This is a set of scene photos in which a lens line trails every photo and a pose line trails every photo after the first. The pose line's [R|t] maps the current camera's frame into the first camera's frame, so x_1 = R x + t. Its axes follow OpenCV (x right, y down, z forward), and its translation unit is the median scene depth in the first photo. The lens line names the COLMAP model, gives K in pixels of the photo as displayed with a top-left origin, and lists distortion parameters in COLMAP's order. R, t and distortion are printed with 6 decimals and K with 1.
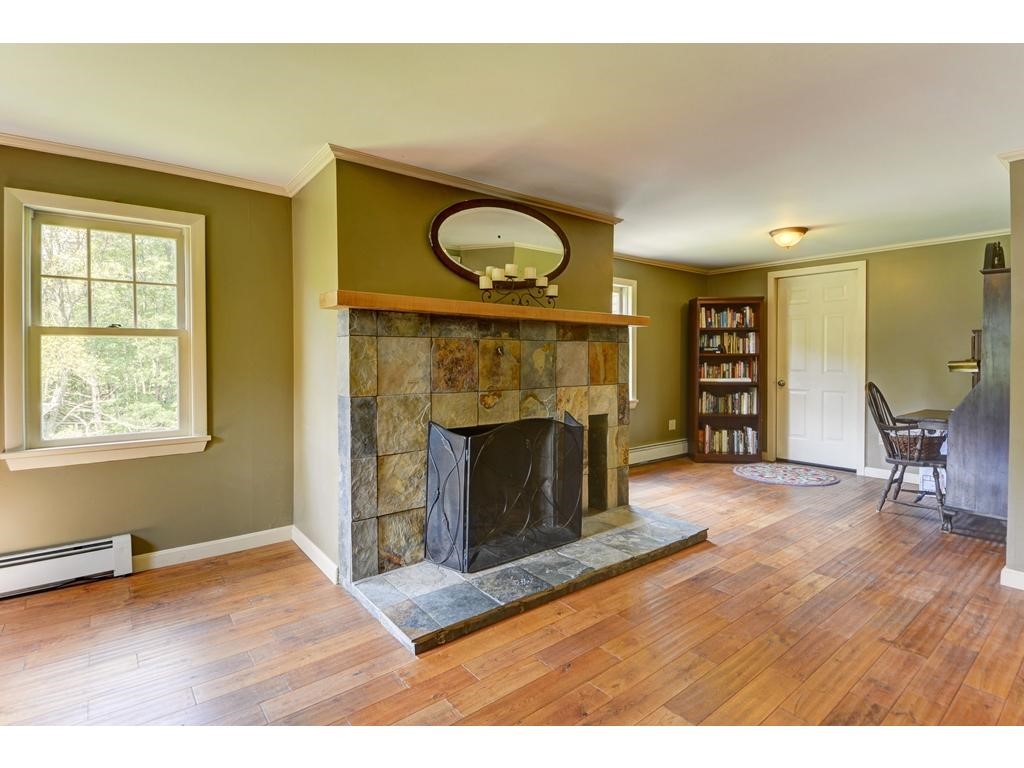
lens RADIAL K [[503.5, 0, 514.6], [0, 503.5, 365.1], [0, 0, 1]] dist [0.003076, 0.000243]
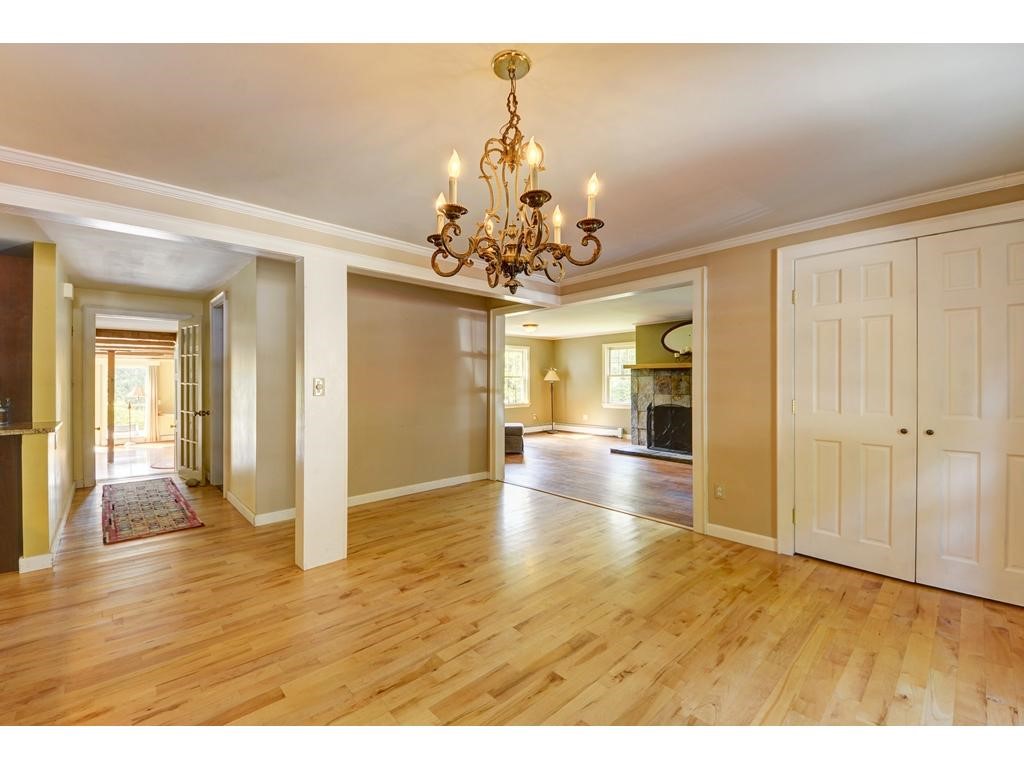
lens RADIAL K [[419.6, 0, 512.0], [0, 419.6, 384.0], [0, 0, 1]] dist [0.000159, -0.000085]
pose [[0.067279, 0.007161, -0.997708, 1.980195], [-0.012240, 0.999905, 0.006351, -0.008959], [0.997659, 0.011785, 0.067360, -0.044349]]
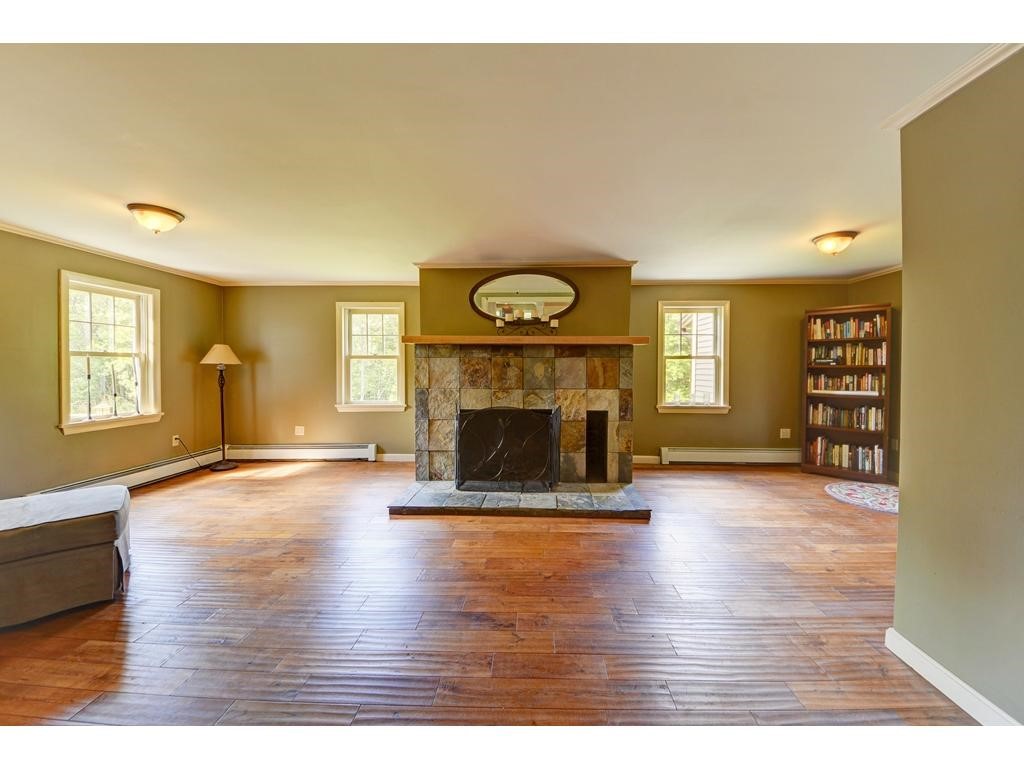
lens RADIAL K [[367.4, 0, 528.5], [0, 367.4, 371.2], [0, 0, 1]] dist [0.017384, -0.014700]
pose [[0.769019, 0.009967, -0.639148, 0.719814], [-0.012502, 0.999922, 0.000551, -0.007698], [0.639103, 0.007567, 0.769084, 0.122960]]
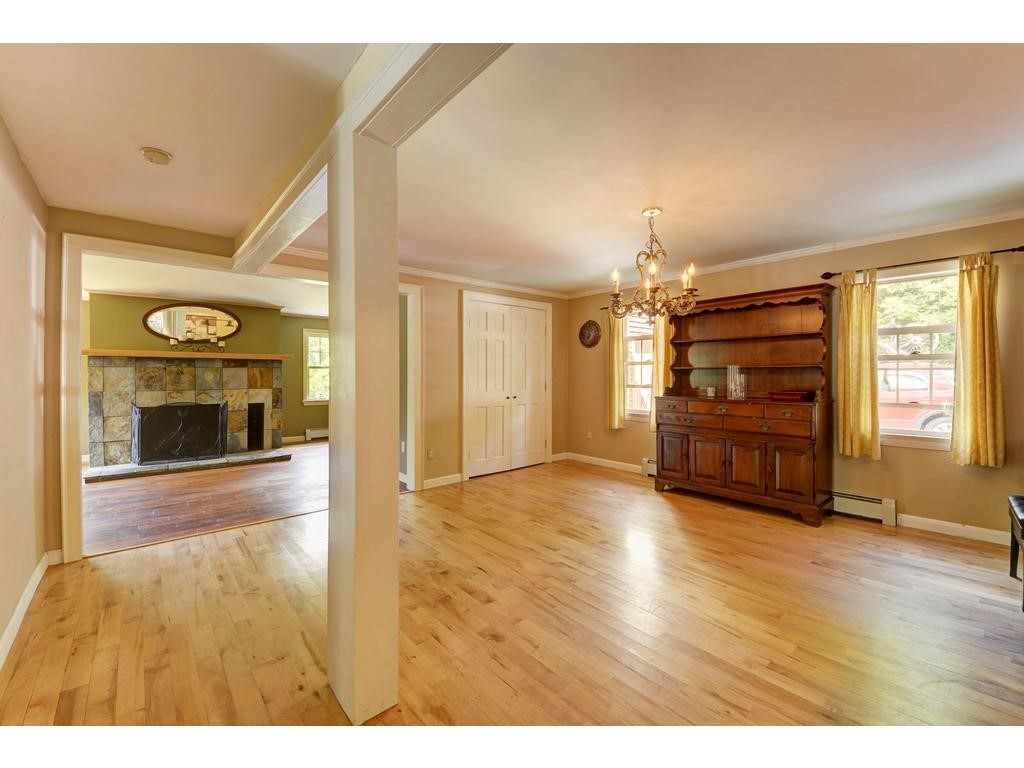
lens RADIAL K [[430.7, 0, 512.1], [0, 430.7, 374.2], [0, 0, 1]] dist [0.016944, -0.022532]
pose [[0.999348, -0.000504, 0.036096, 1.250032], [0.001047, 0.999887, -0.015008, 0.008018], [-0.036084, 0.015036, 0.999236, -0.872424]]
